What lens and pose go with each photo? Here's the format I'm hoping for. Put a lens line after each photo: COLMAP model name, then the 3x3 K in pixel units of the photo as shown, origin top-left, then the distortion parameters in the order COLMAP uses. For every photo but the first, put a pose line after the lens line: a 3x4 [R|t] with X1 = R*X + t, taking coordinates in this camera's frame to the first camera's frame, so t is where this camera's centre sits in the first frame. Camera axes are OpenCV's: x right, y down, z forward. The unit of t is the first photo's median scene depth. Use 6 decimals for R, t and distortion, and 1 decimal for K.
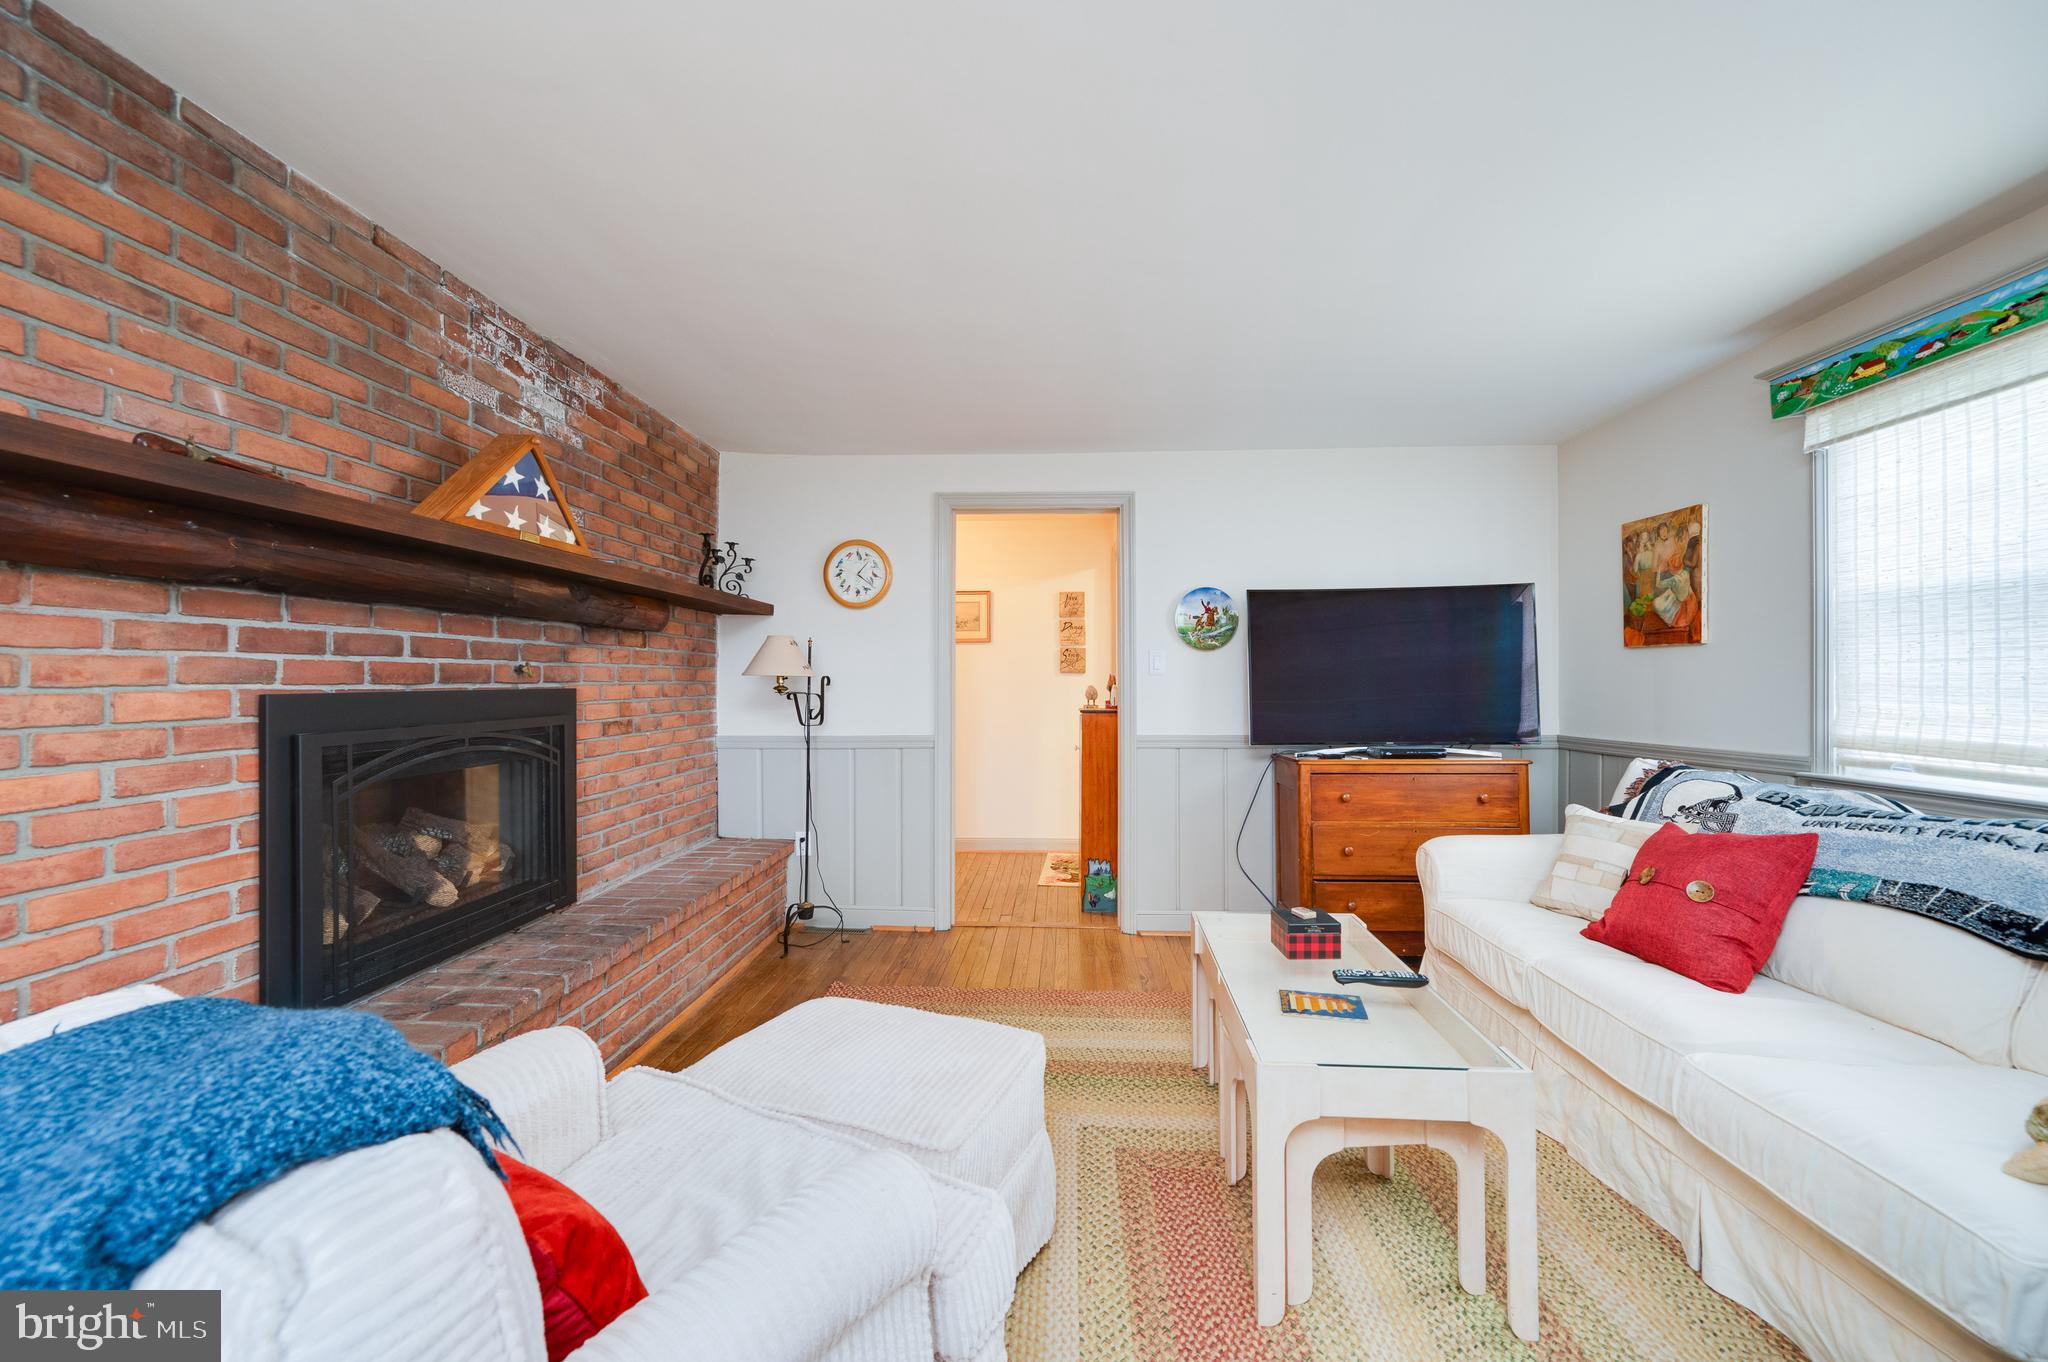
lens RADIAL K [[811.7, 0, 1028.4], [0, 811.7, 682.2], [0, 0, 1]] dist [0.000292, -0.000197]
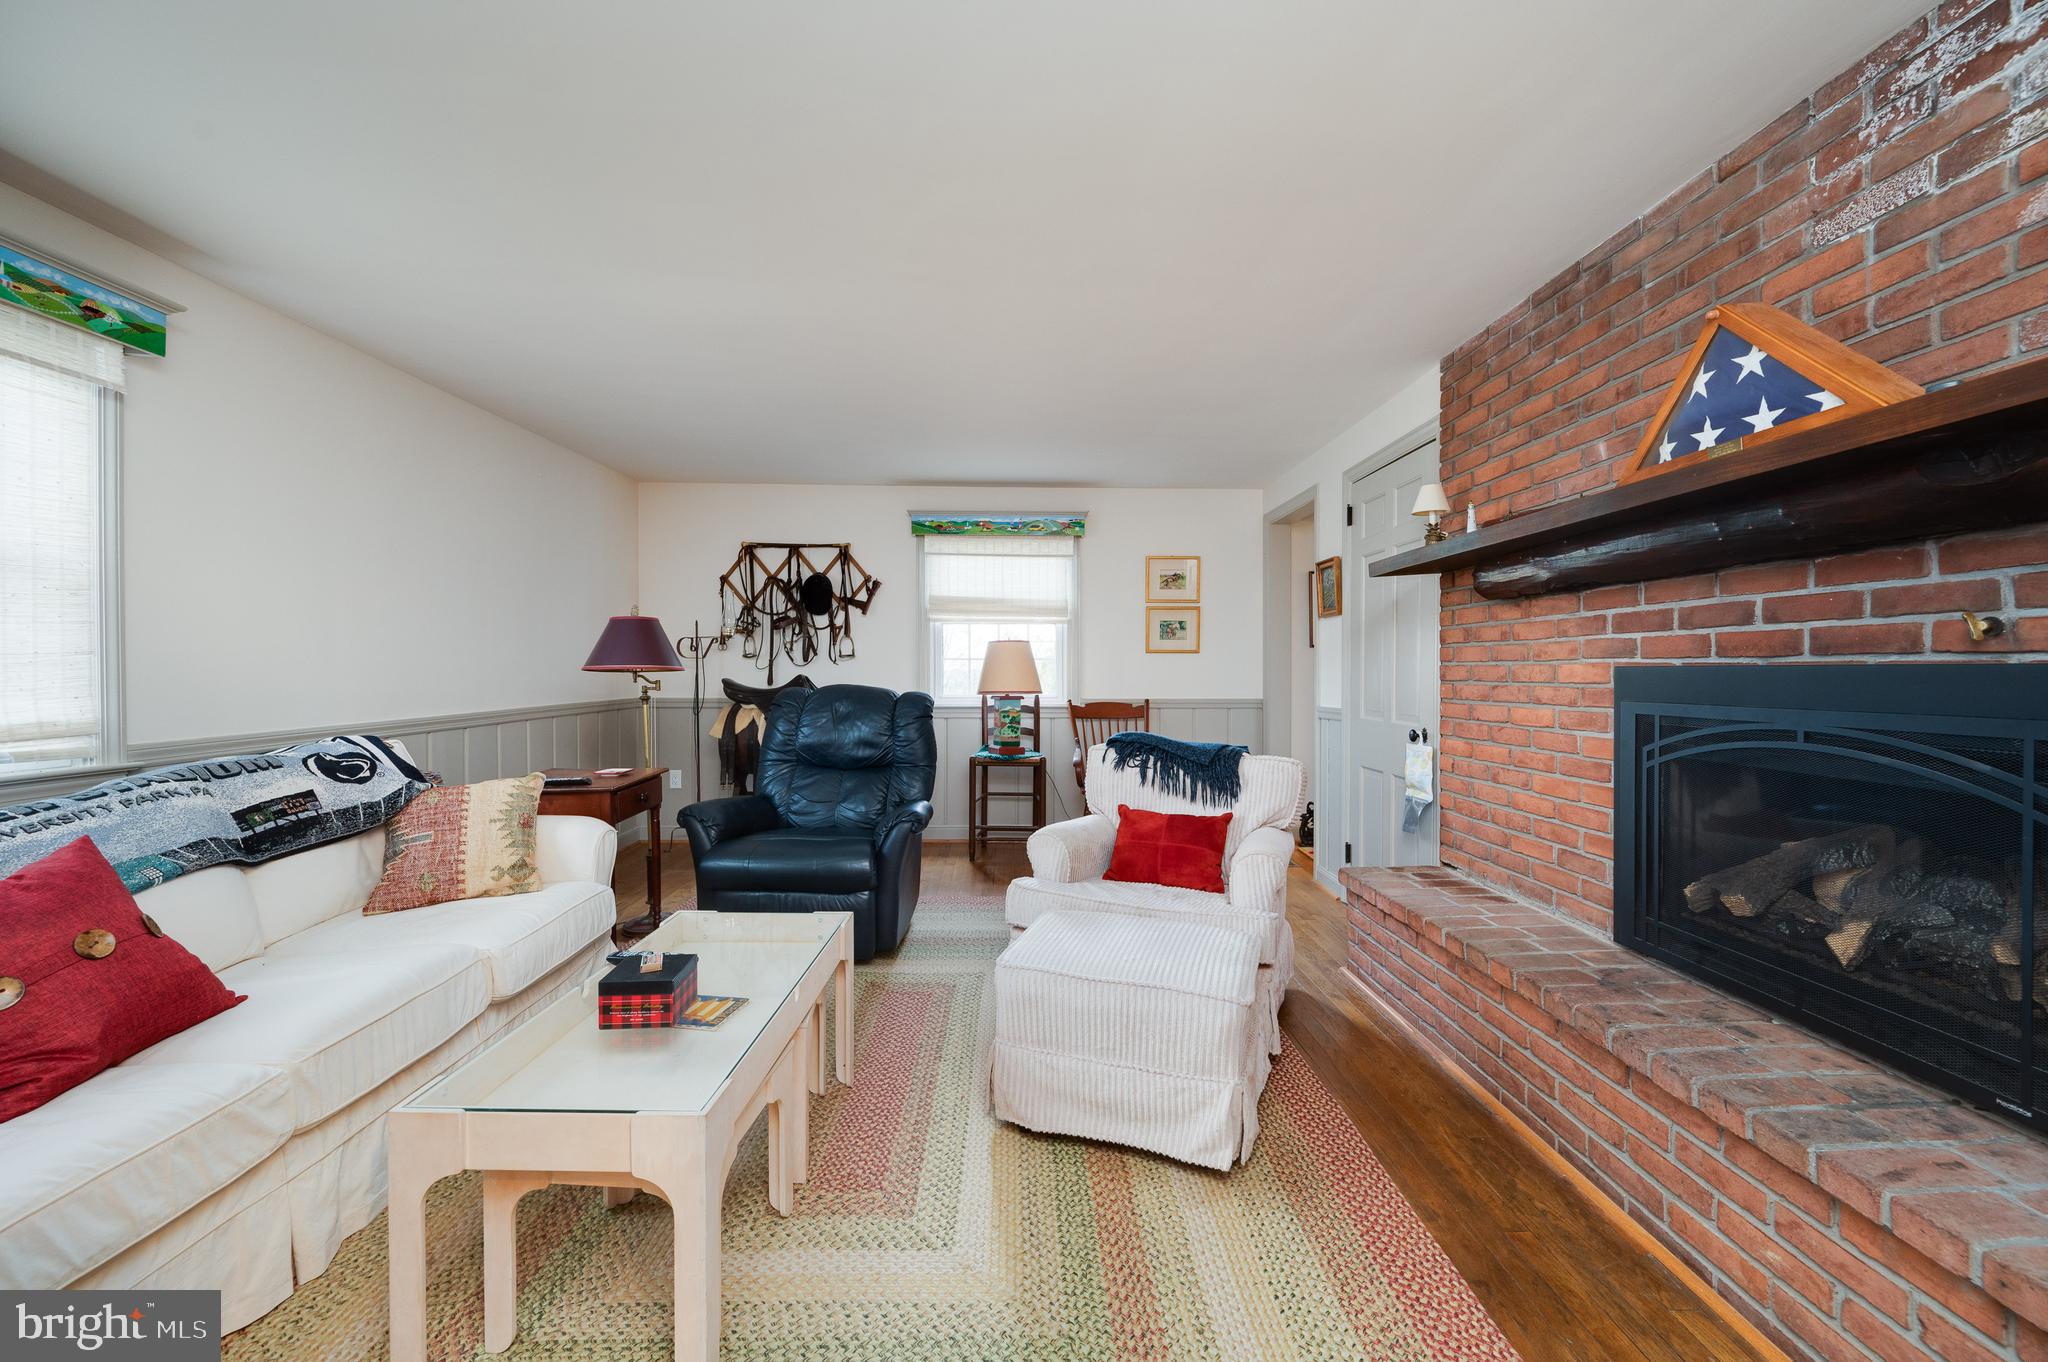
lens RADIAL K [[811.7, 0, 1023.6], [0, 811.7, 671.0], [0, 0, 1]] dist [0.000292, -0.000197]
pose [[-0.997702, 0.001759, -0.067728, 0.051445], [0.001431, 0.999987, 0.004901, 0.012445], [0.067736, 0.004792, -0.997692, 1.866606]]
